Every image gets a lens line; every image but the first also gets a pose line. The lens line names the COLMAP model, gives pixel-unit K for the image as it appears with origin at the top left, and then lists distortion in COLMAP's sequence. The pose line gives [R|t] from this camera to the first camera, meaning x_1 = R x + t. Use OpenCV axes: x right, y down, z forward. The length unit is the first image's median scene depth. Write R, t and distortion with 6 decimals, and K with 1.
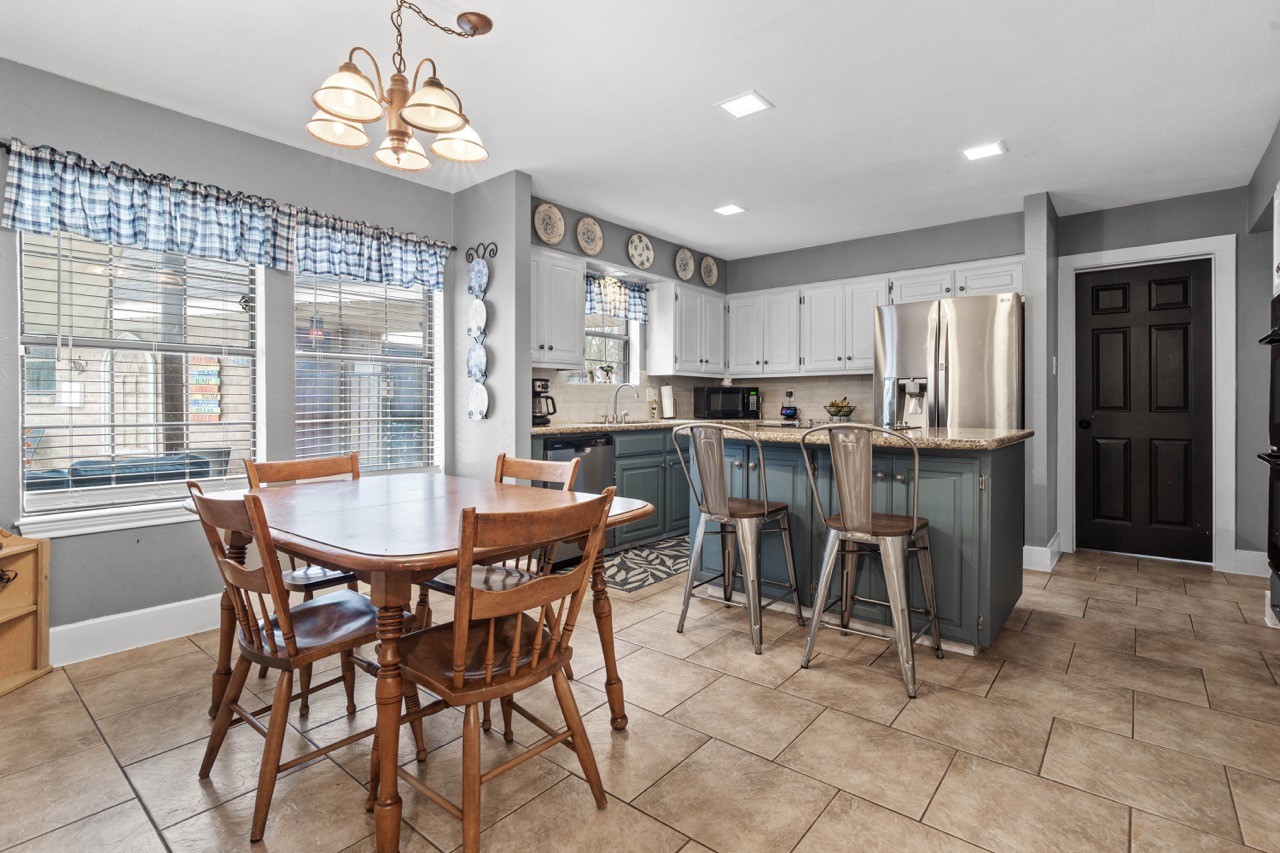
lens RADIAL K [[605.8, 0, 628.1], [0, 605.8, 407.5], [0, 0, 1]] dist [-0.012737, 0.000246]
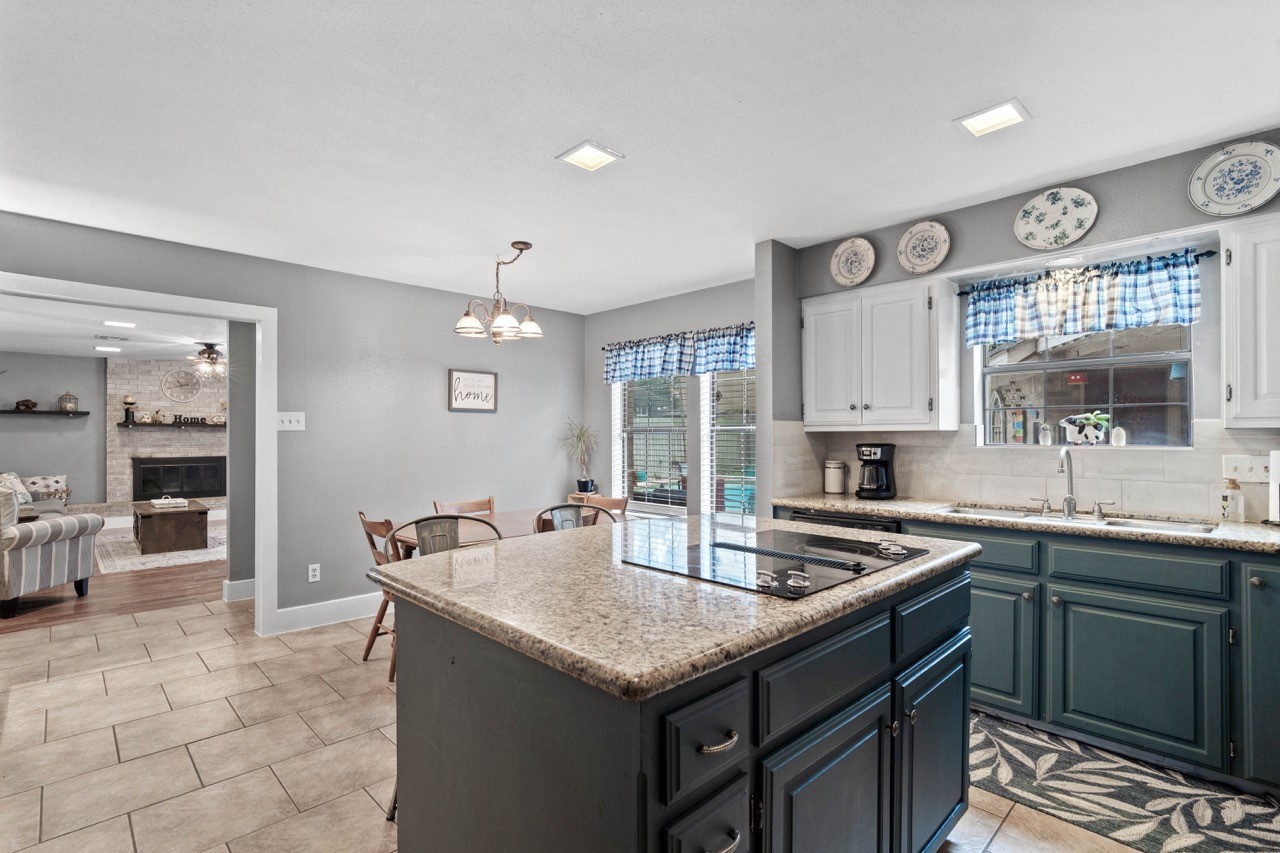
lens RADIAL K [[605.8, 0, 633.8], [0, 605.8, 424.4], [0, 0, 1]] dist [-0.012737, 0.000246]
pose [[-0.110034, -0.010309, -0.993874, 0.618645], [-0.004030, 0.999943, -0.009926, -0.058551], [0.993920, 0.002913, -0.110070, 0.669514]]
